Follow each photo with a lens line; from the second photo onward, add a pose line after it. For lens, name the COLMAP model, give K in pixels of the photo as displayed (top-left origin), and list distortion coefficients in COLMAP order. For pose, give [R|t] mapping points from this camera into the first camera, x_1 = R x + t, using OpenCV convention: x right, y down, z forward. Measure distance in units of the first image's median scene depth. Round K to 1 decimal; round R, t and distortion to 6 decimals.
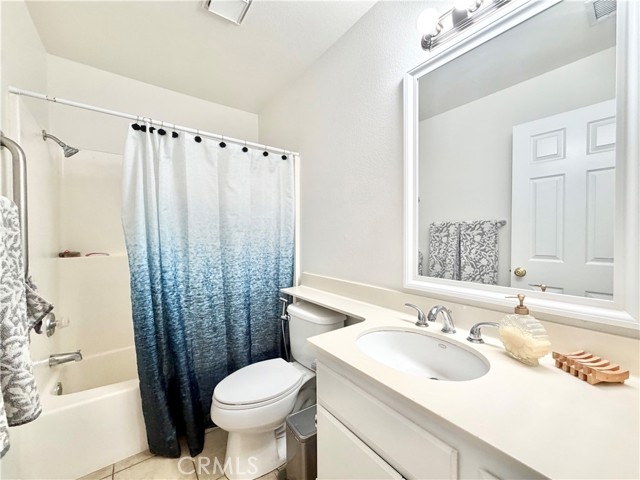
lens RADIAL K [[254.7, 0, 316.7], [0, 254.7, 241.4], [0, 0, 1]] dist [-0.003128, 0.000879]
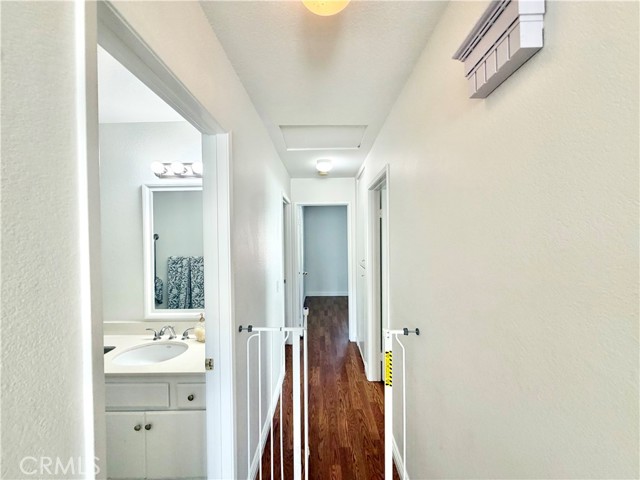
lens RADIAL K [[254.7, 0, 314.1], [0, 254.7, 240.2], [0, 0, 1]] dist [-0.003128, 0.000879]
pose [[0.610518, -0.002996, 0.791996, -0.312653], [0.028360, 0.999434, -0.018081, -0.290041], [-0.791494, 0.033500, 0.610258, -0.950948]]
